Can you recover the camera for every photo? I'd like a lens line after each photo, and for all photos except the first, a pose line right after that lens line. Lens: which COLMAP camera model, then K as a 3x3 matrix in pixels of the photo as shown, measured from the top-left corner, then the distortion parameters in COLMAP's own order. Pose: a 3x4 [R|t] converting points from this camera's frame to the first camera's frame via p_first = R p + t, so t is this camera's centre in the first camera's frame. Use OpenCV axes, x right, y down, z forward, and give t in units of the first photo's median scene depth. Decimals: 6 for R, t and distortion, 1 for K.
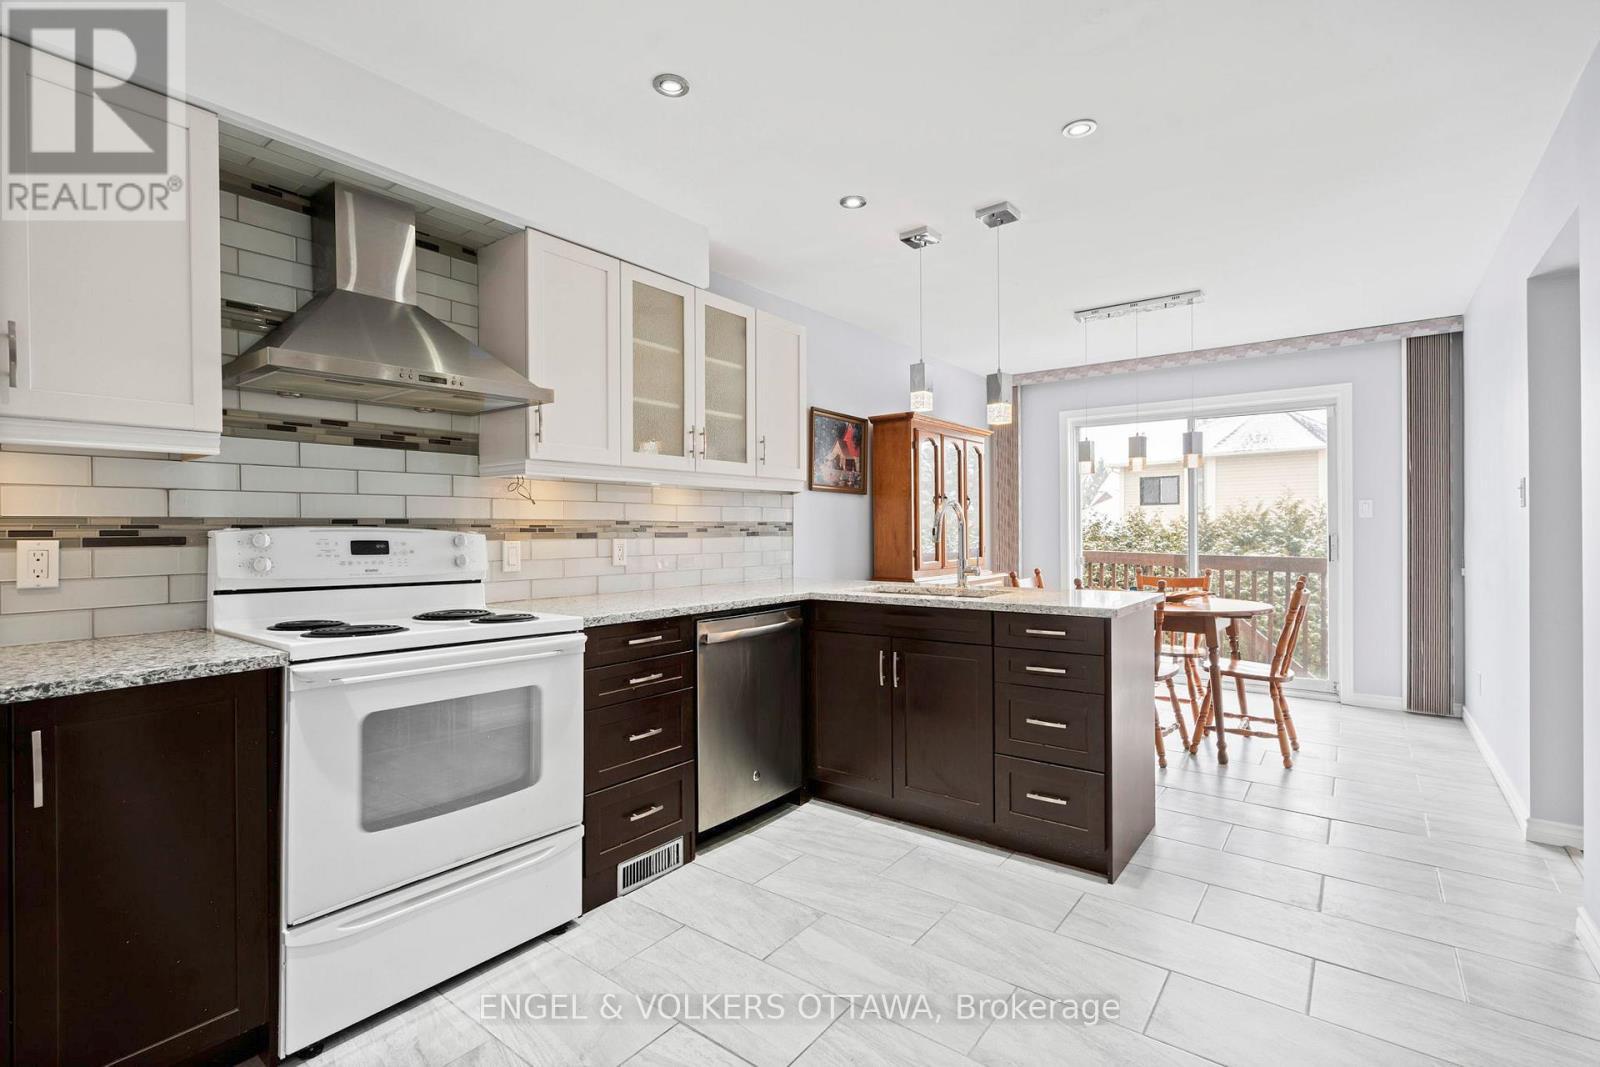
lens RADIAL K [[756.4, 0, 789.1], [0, 756.4, 527.8], [0, 0, 1]] dist [0.000522, -0.001128]
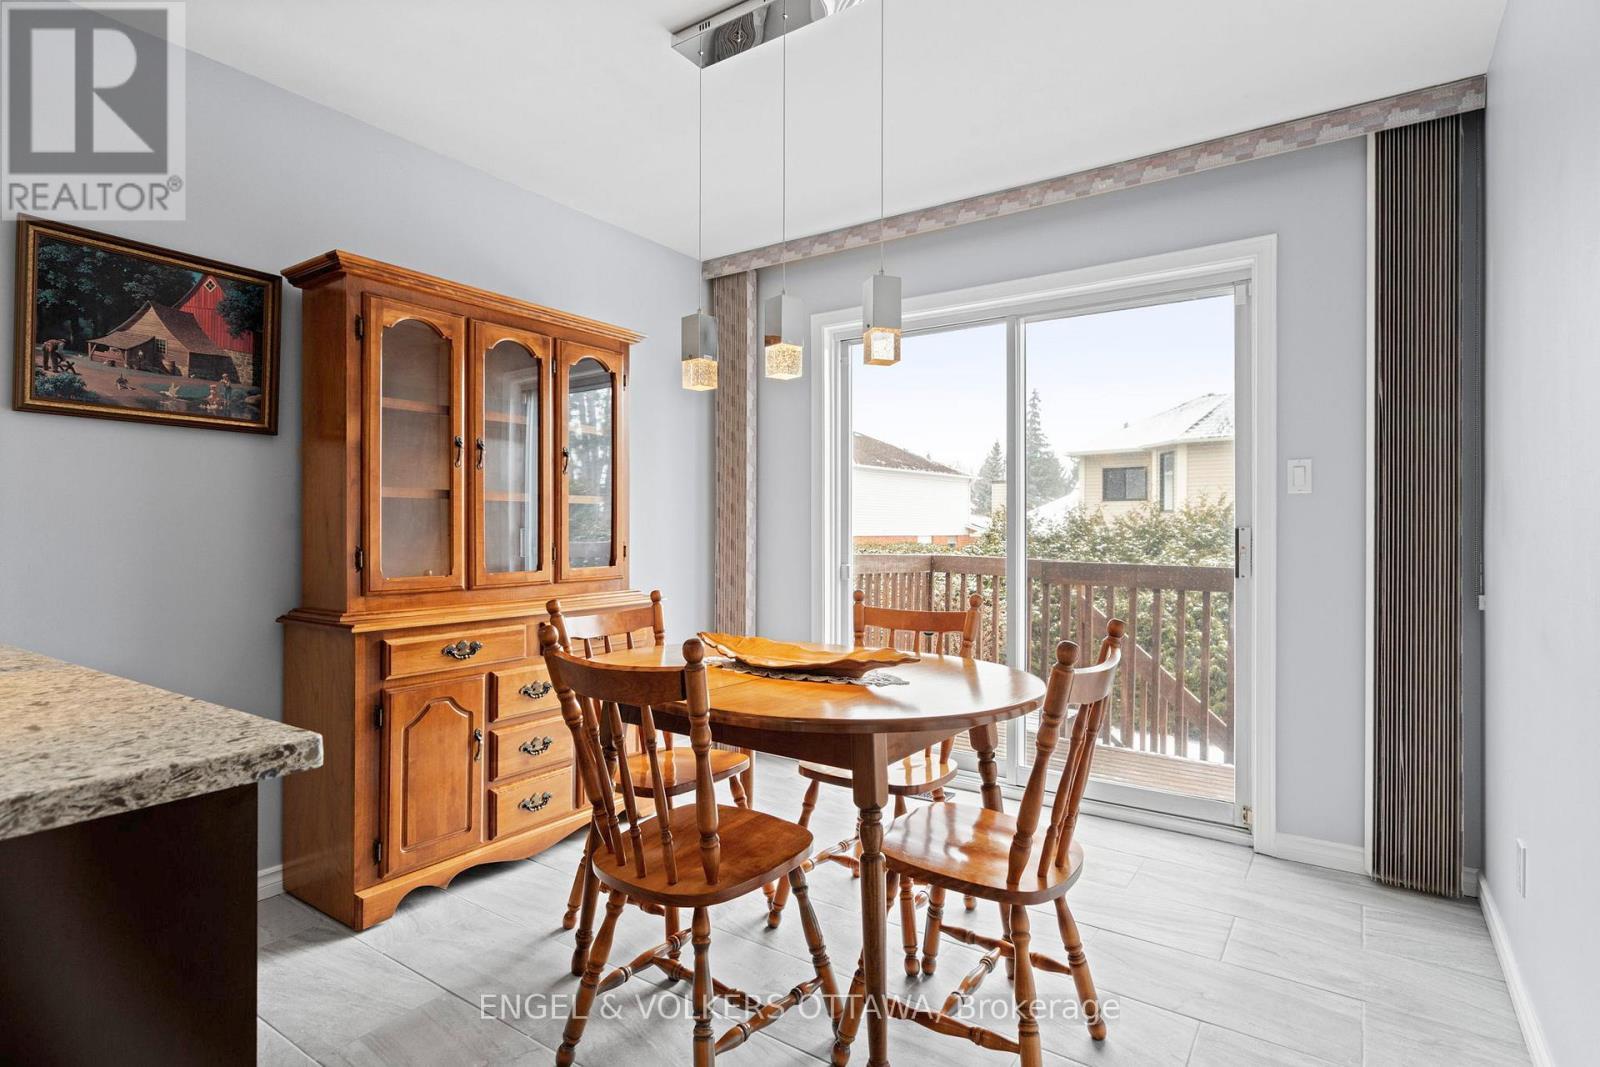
lens RADIAL K [[832.0, 0, 799.8], [0, 832.0, 527.7], [0, 0, 1]] dist [0.000621, 0.001448]
pose [[0.998460, 0.006262, 0.055115, 0.408979], [-0.006242, 0.999980, -0.000541, 0.012601], [-0.055117, 0.000196, 0.998480, 0.472582]]
